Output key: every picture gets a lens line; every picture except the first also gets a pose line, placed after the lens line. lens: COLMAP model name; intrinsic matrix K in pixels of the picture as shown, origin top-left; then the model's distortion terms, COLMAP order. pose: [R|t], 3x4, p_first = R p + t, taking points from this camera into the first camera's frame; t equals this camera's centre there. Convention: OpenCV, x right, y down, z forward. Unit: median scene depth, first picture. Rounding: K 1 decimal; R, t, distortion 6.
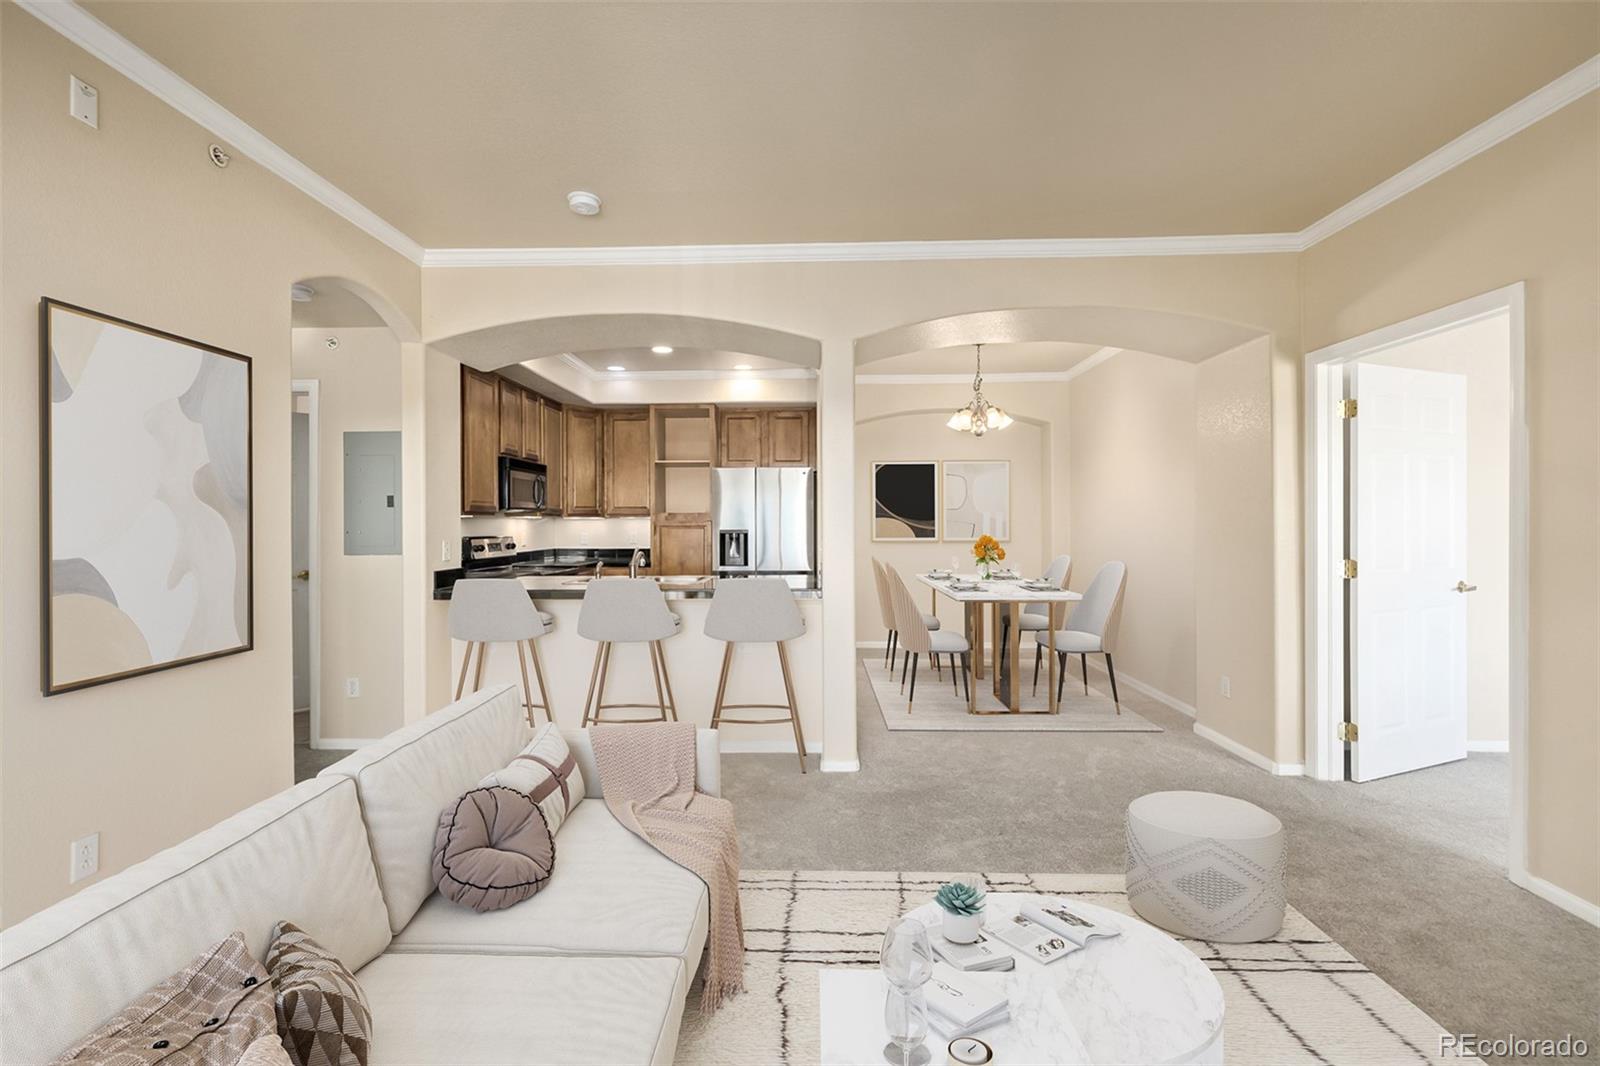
lens RADIAL K [[677.3, 0, 814.0], [0, 677.3, 519.7], [0, 0, 1]] dist [-0.001823, 0.000114]
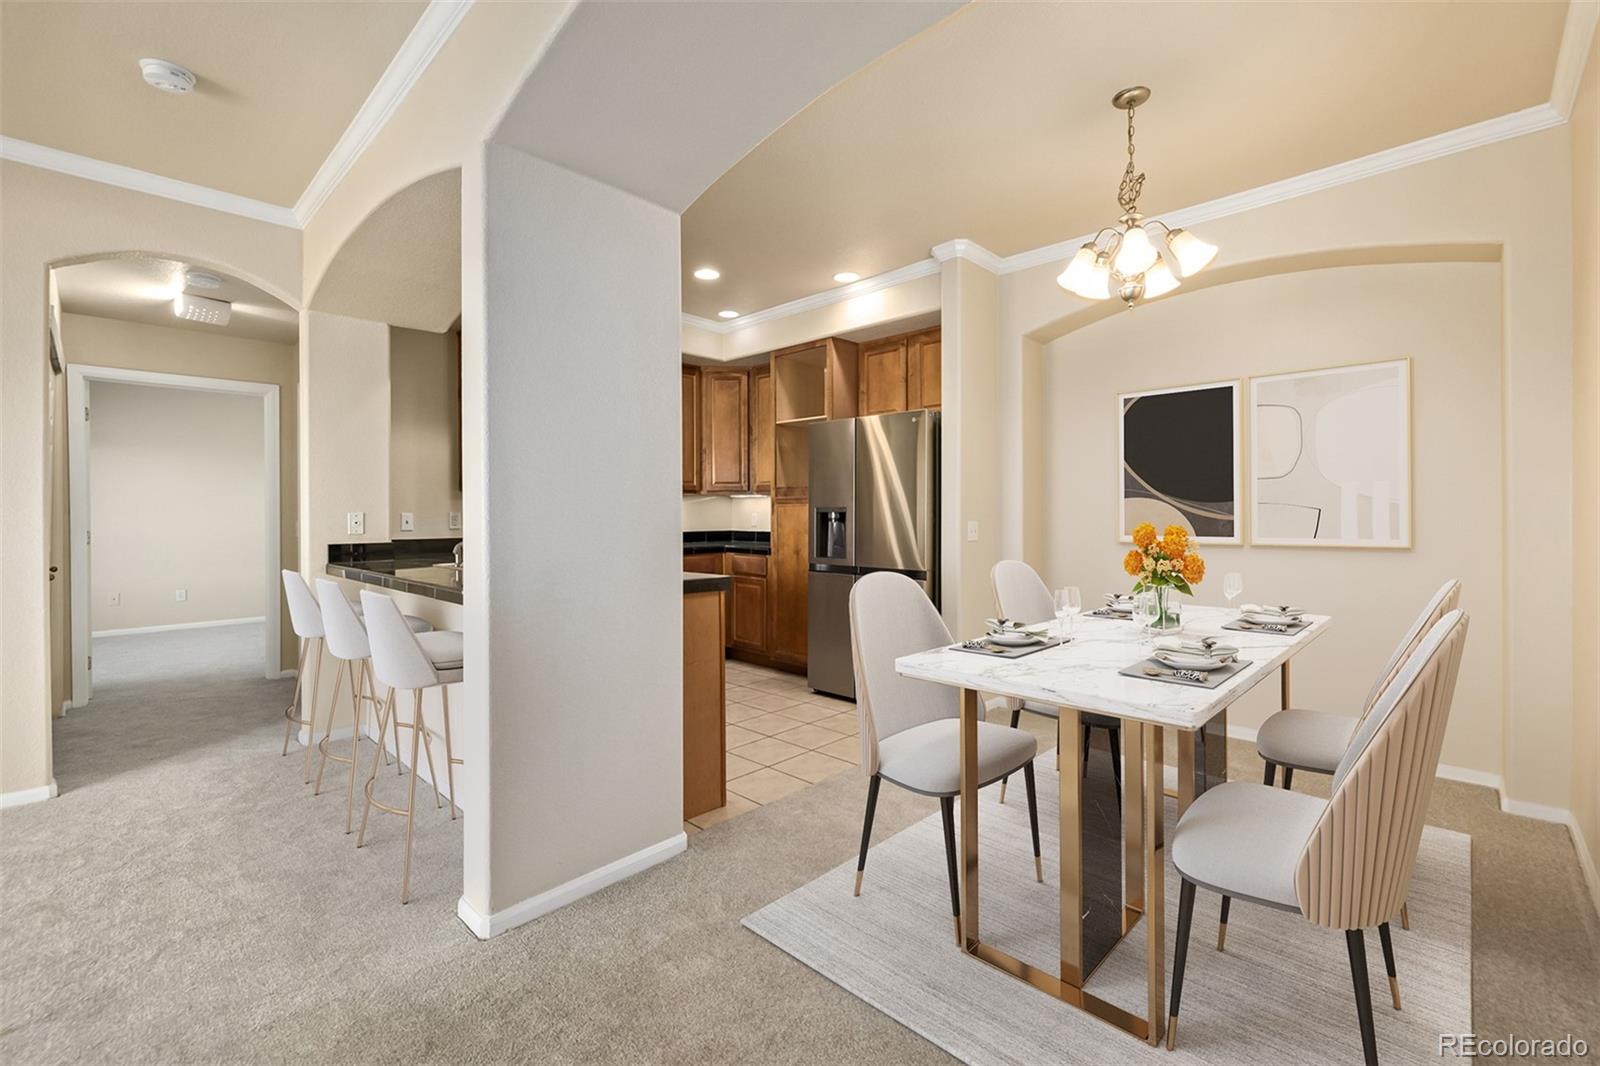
lens RADIAL K [[677.3, 0, 787.8], [0, 677.3, 524.2], [0, 0, 1]] dist [-0.001823, 0.000114]
pose [[0.705031, 0.031239, -0.708488, 0.339328], [-0.010550, 0.999381, 0.033566, 0.004542], [0.709098, -0.016190, 0.704924, 0.455472]]
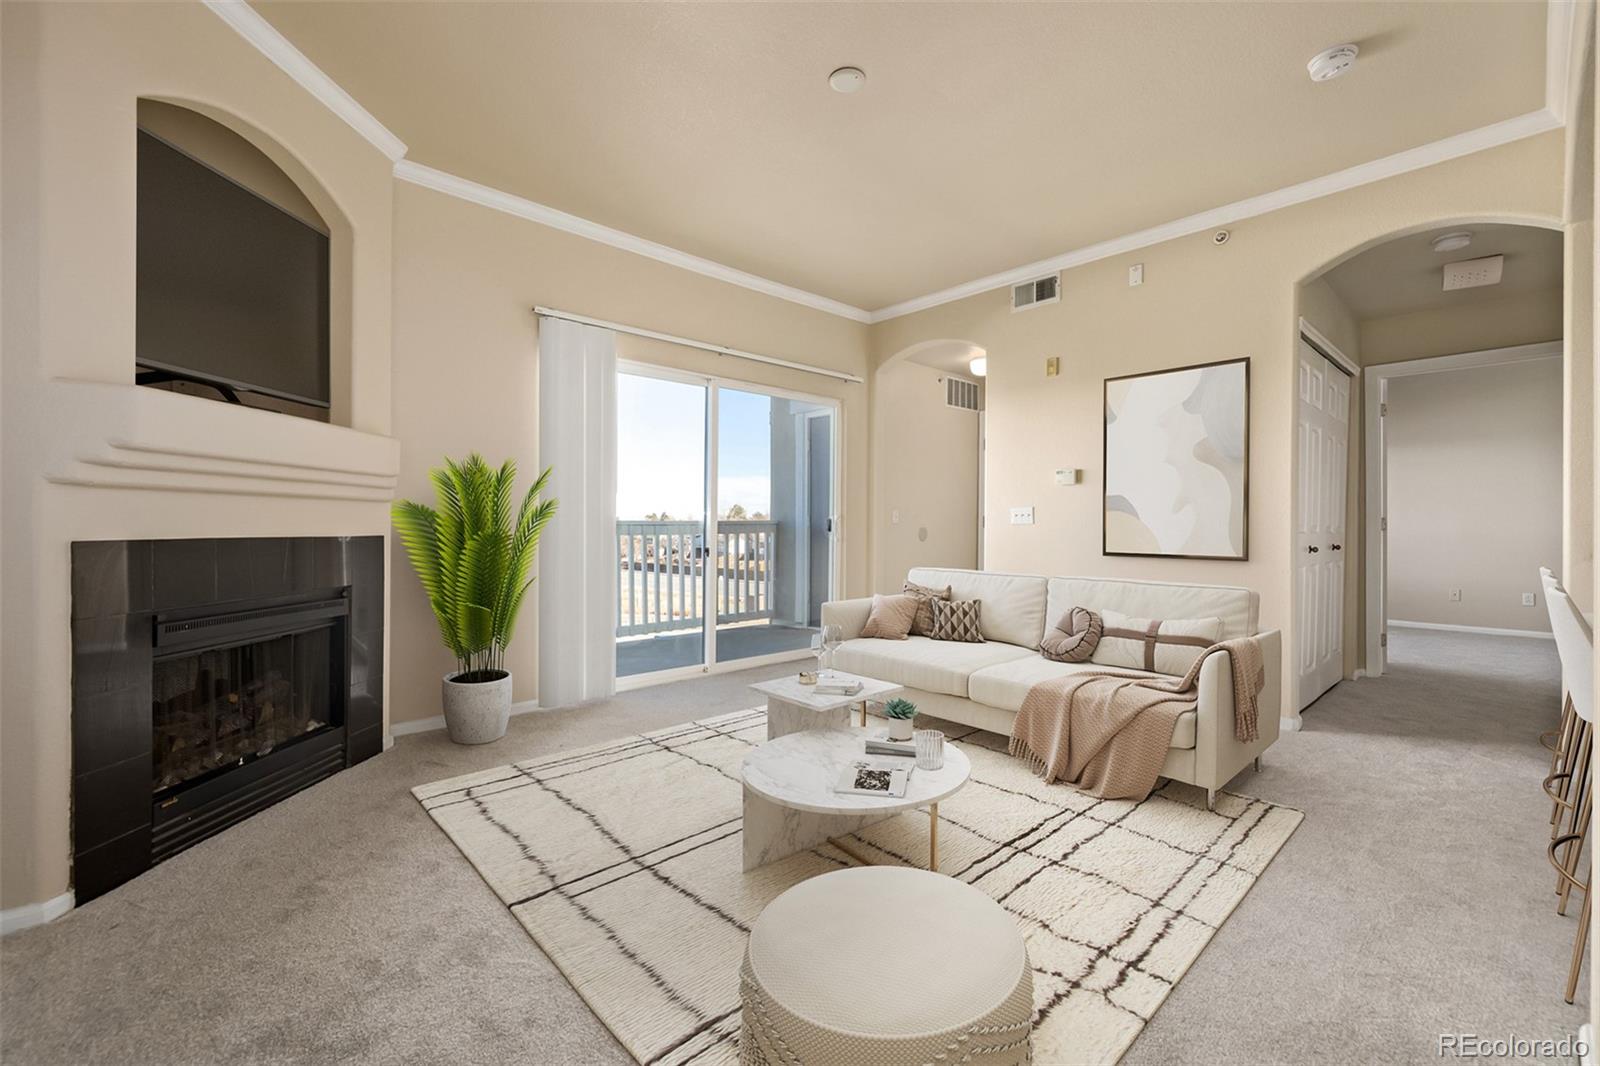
lens RADIAL K [[677.3, 0, 796.5], [0, 677.3, 524.2], [0, 0, 1]] dist [-0.001823, 0.000114]
pose [[-0.748147, 0.015478, -0.663353, 0.327246], [0.011590, 0.999880, 0.010258, 0.034183], [0.663432, -0.000014, -0.748236, 0.562650]]
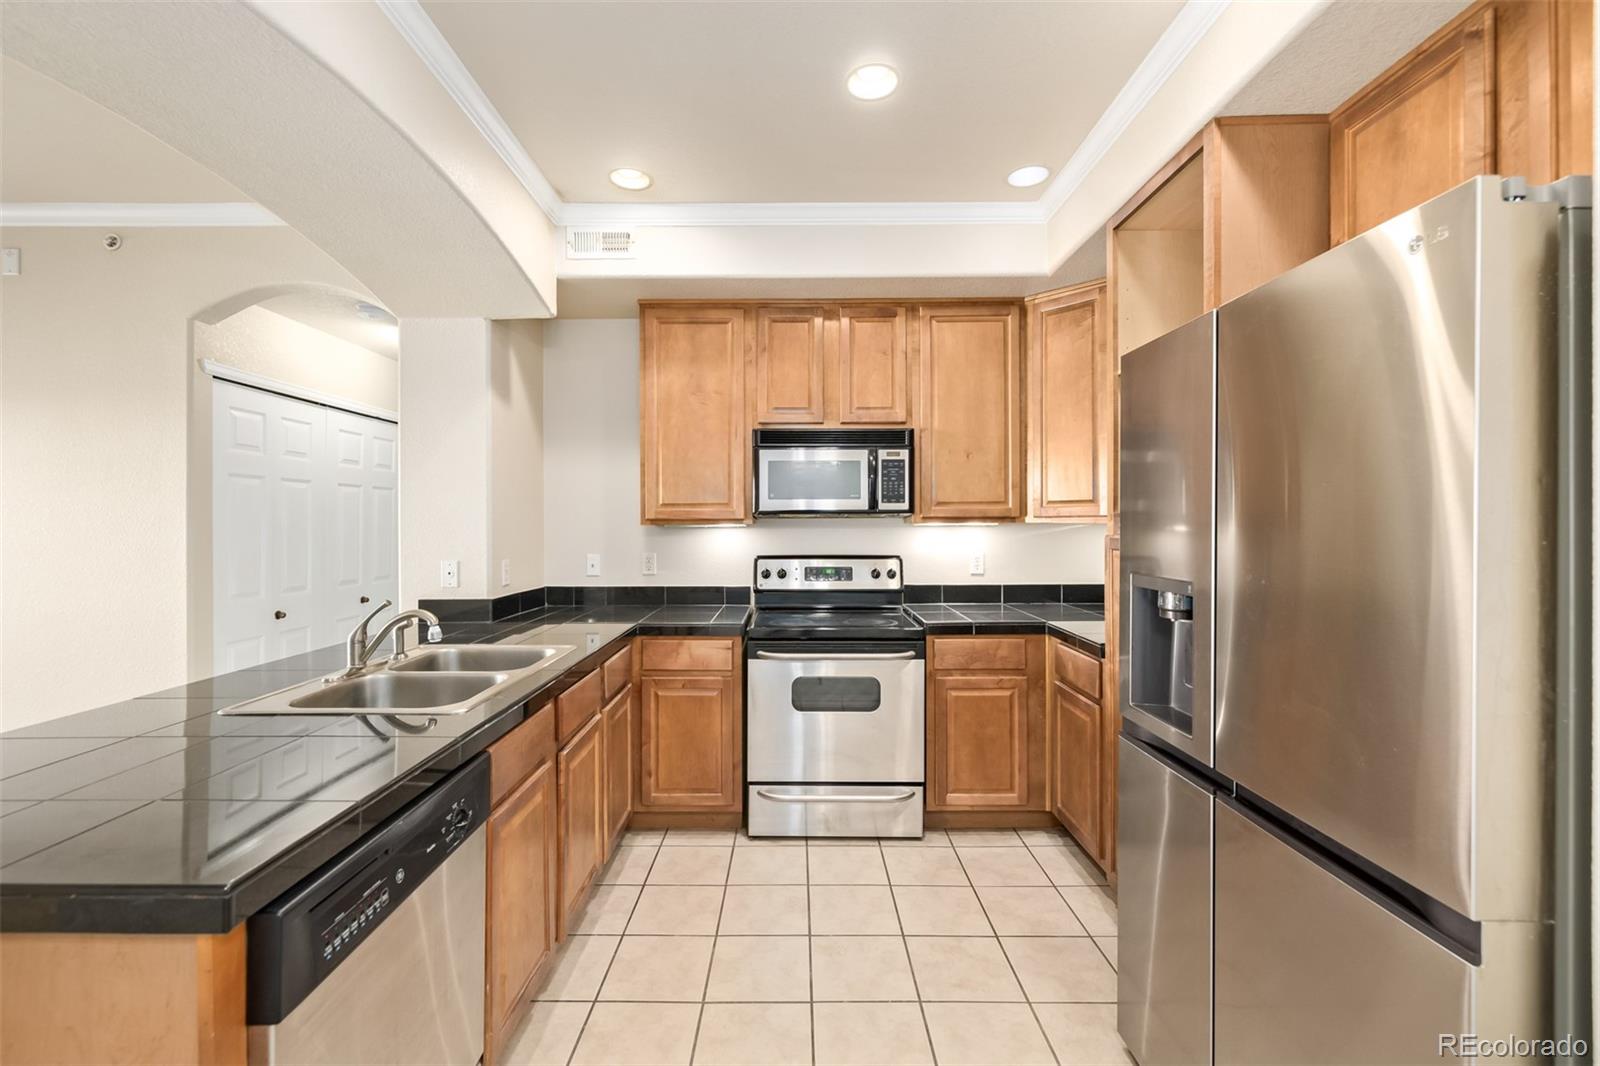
lens RADIAL K [[677.3, 0, 795.2], [0, 677.3, 525.5], [0, 0, 1]] dist [-0.001823, 0.000114]
pose [[-0.010841, 0.021074, -0.999719, 0.128879], [0.005756, 0.999763, 0.021013, -0.014429], [0.999925, -0.005526, -0.010960, 0.838820]]
